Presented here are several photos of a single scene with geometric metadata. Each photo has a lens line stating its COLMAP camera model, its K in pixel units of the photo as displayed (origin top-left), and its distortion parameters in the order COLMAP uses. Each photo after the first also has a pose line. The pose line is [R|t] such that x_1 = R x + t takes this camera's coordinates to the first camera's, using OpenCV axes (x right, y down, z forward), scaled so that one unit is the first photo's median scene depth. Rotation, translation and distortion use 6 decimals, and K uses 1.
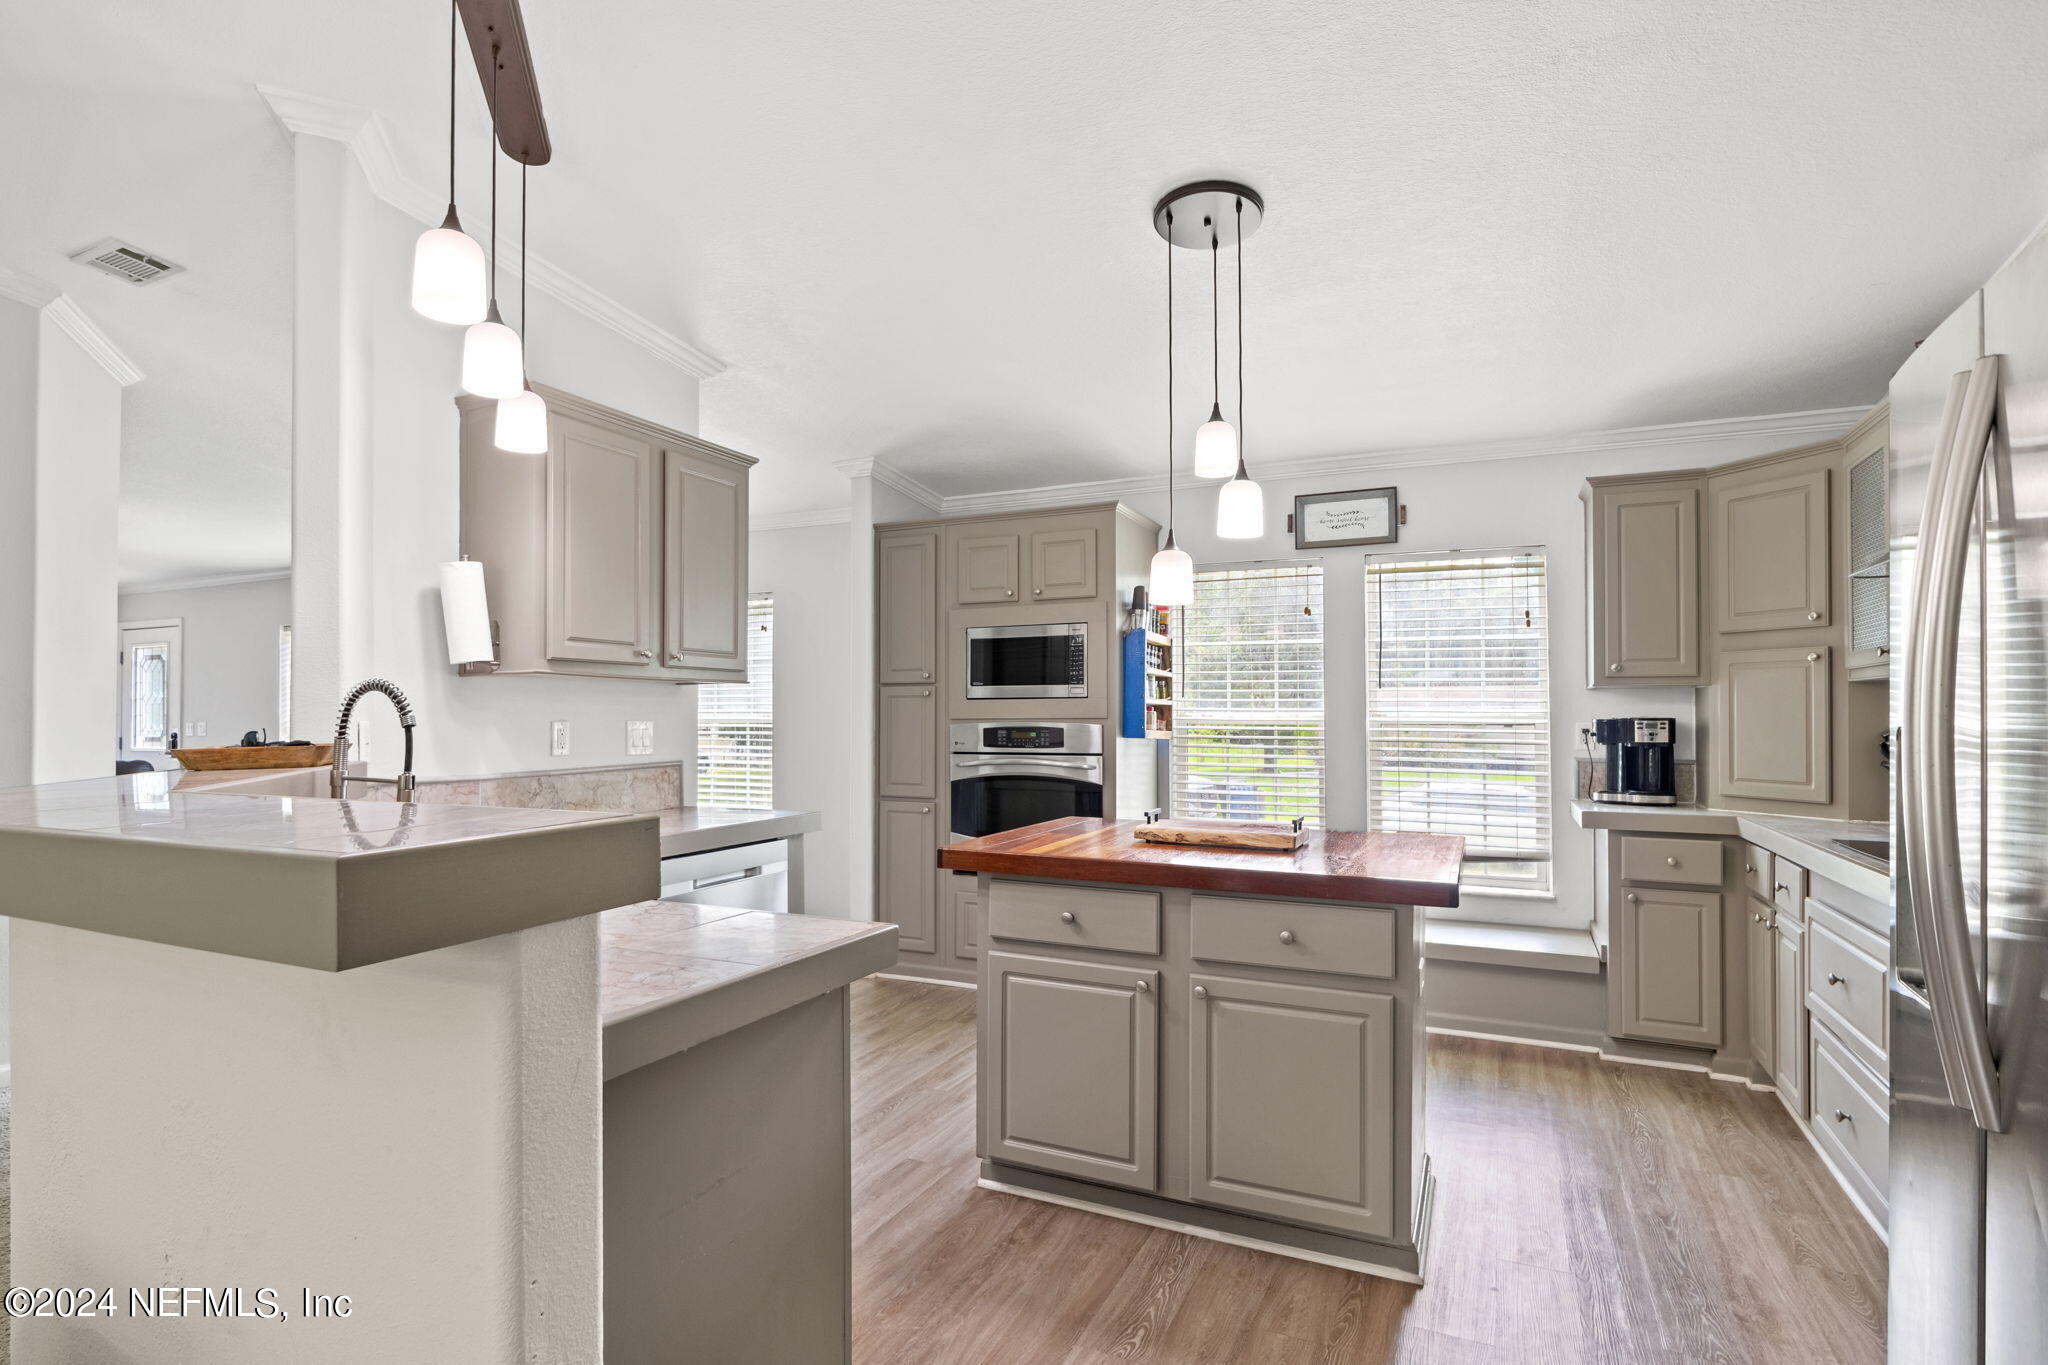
lens RADIAL K [[1029.4, 0, 1006.3], [0, 1029.4, 702.3], [0, 0, 1]] dist [-0.001918, 0.000008]
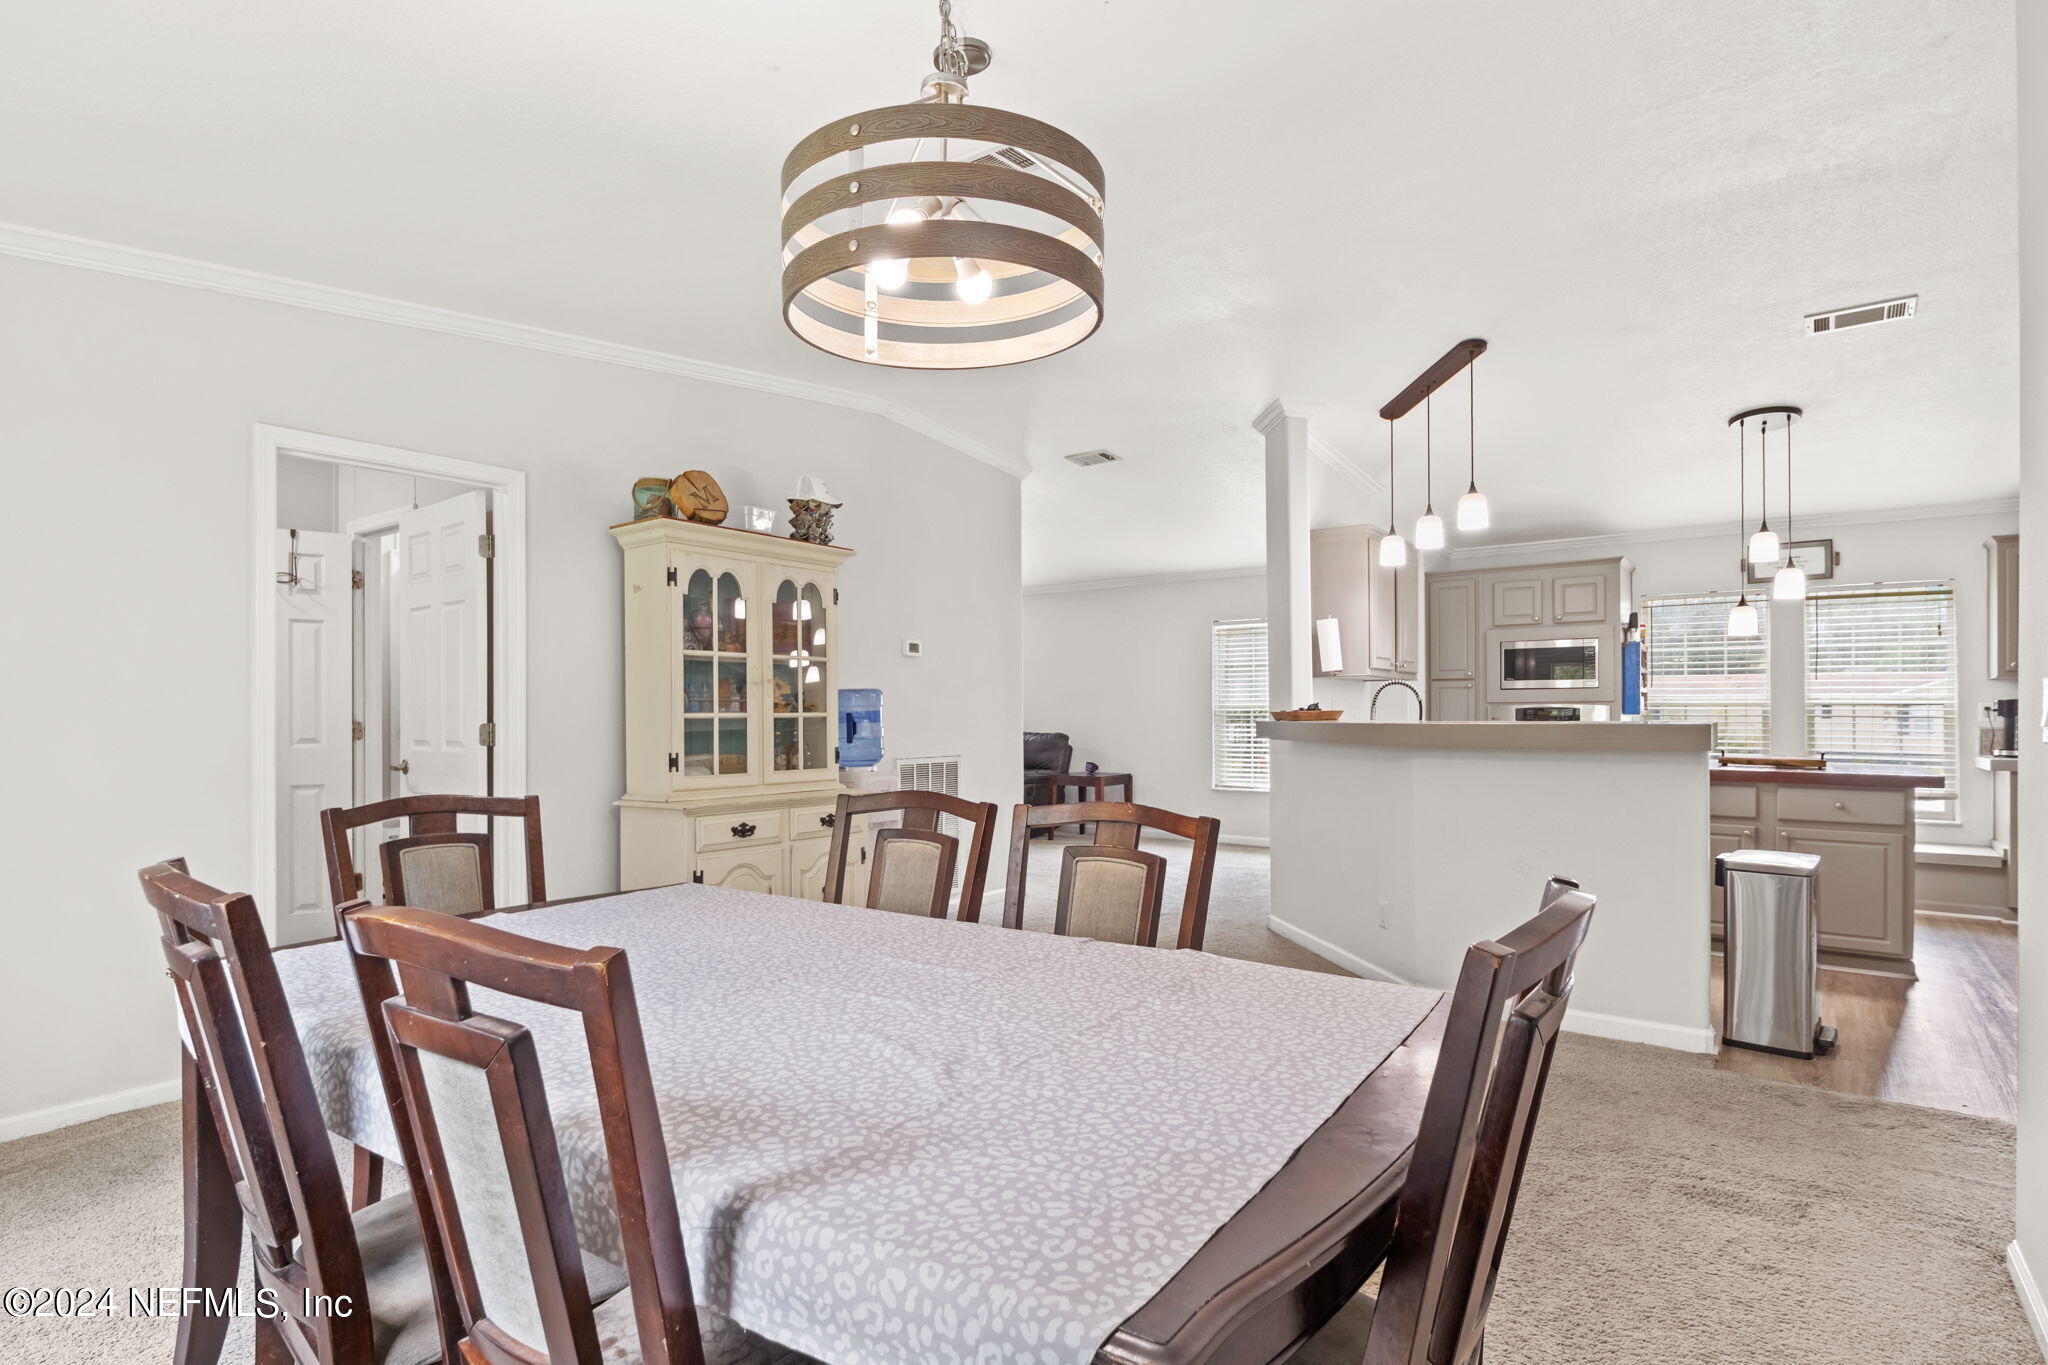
lens RADIAL K [[1029.4, 0, 1032.3], [0, 1029.4, 710.8], [0, 0, 1]] dist [-0.001918, 0.000008]
pose [[0.980569, -0.003523, -0.196141, -0.434636], [0.006036, 0.999907, 0.012214, 0.005333], [0.196080, -0.013160, 0.980500, -0.628302]]
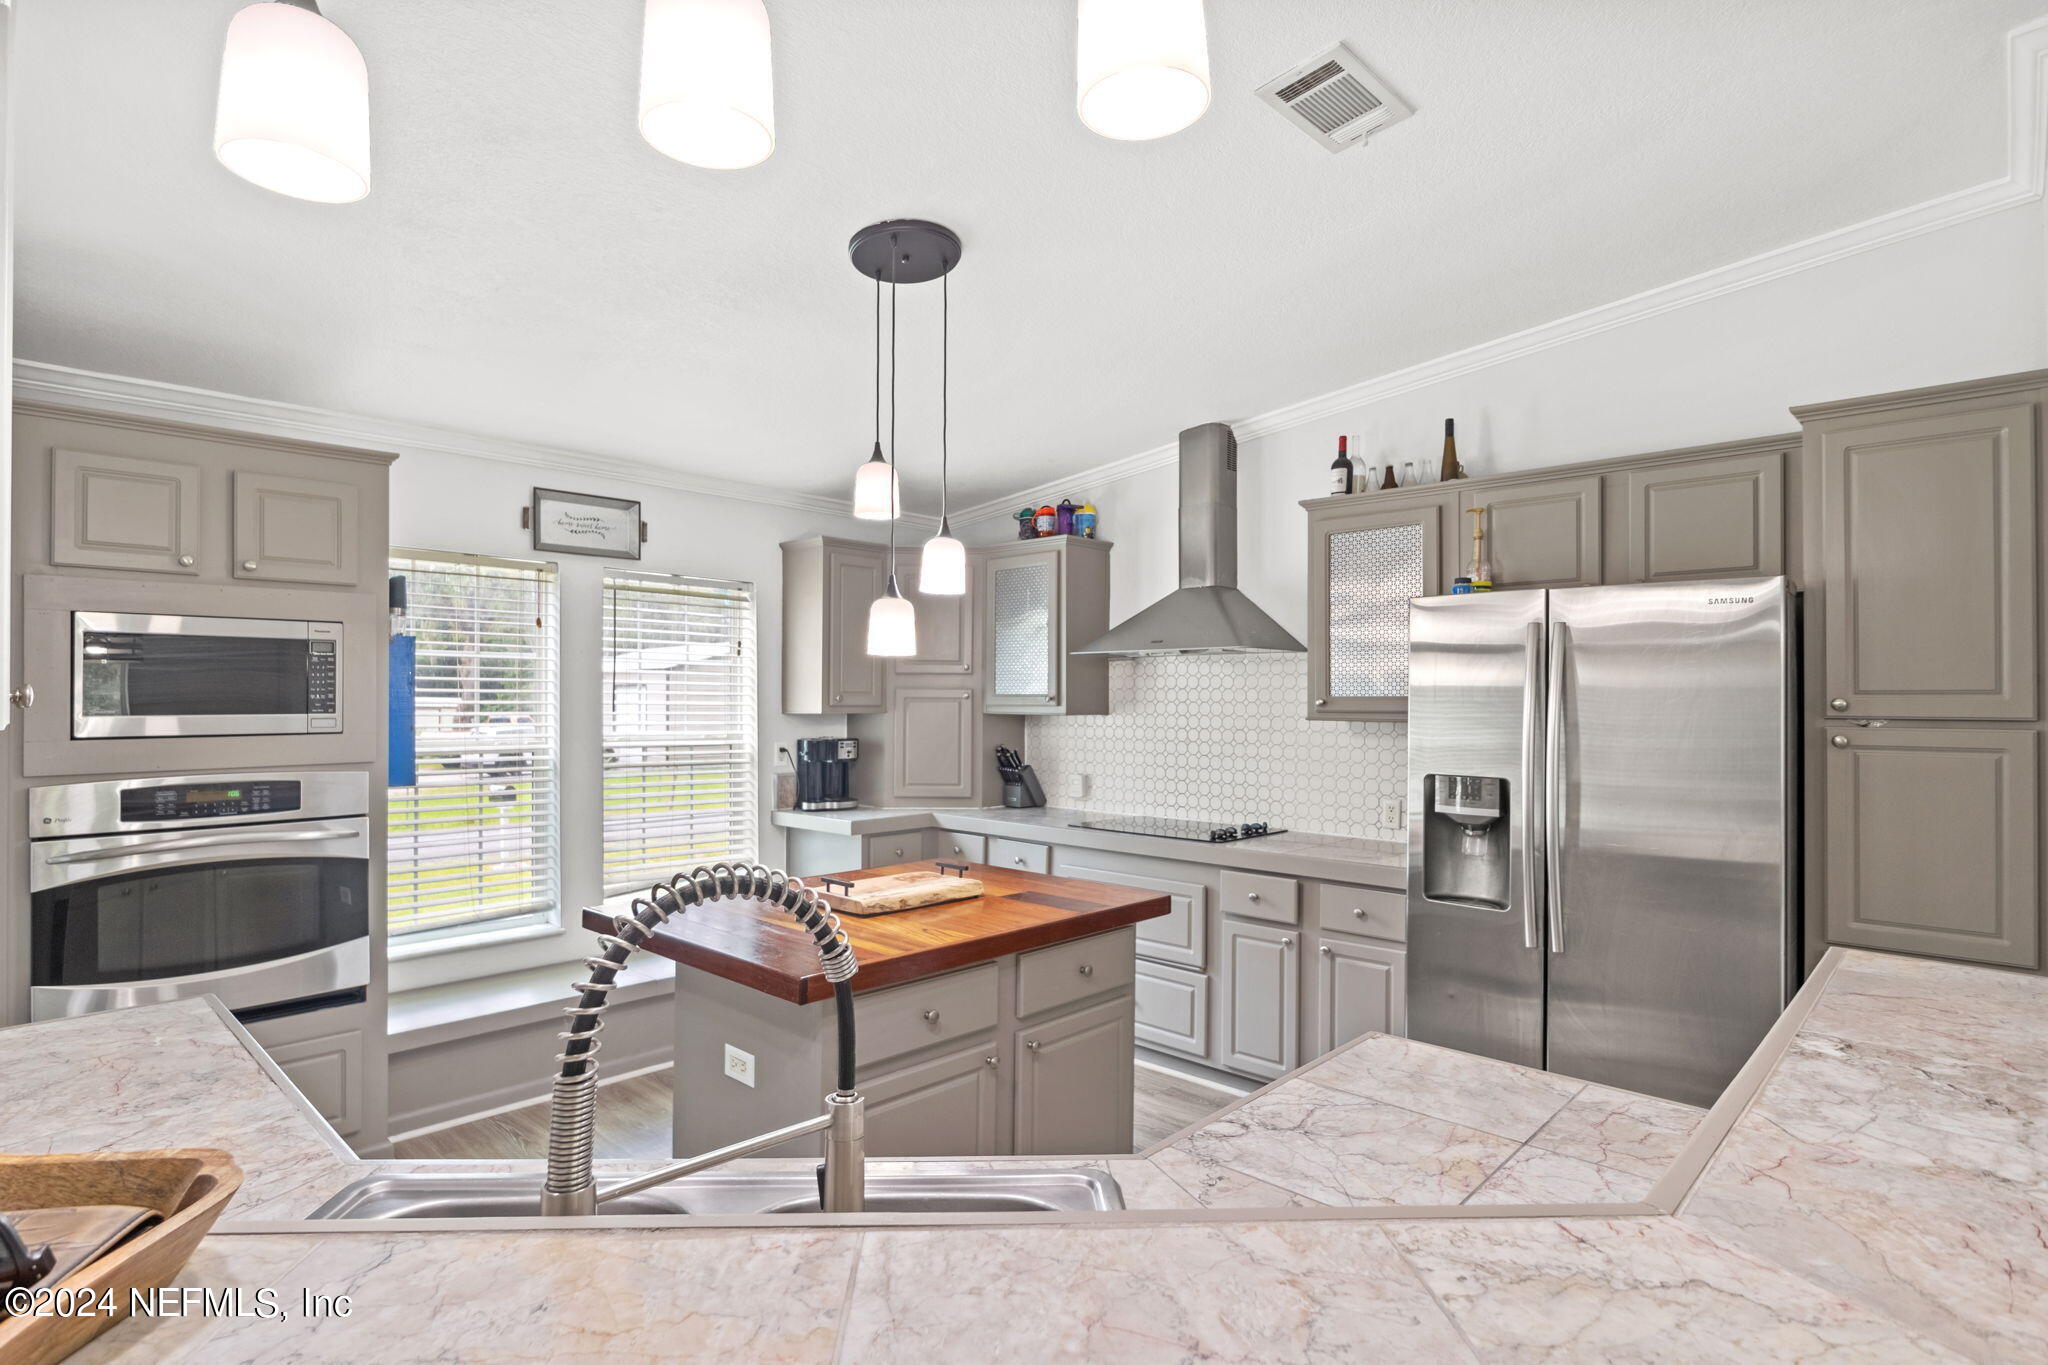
lens RADIAL K [[1029.4, 0, 1018.0], [0, 1029.4, 682.9], [0, 0, 1]] dist [-0.001918, 0.000008]
pose [[0.324855, 0.013401, 0.945669, -0.413790], [-0.016162, 0.999832, -0.008616, -0.038554], [-0.945626, -0.012485, 0.325017, 0.353888]]
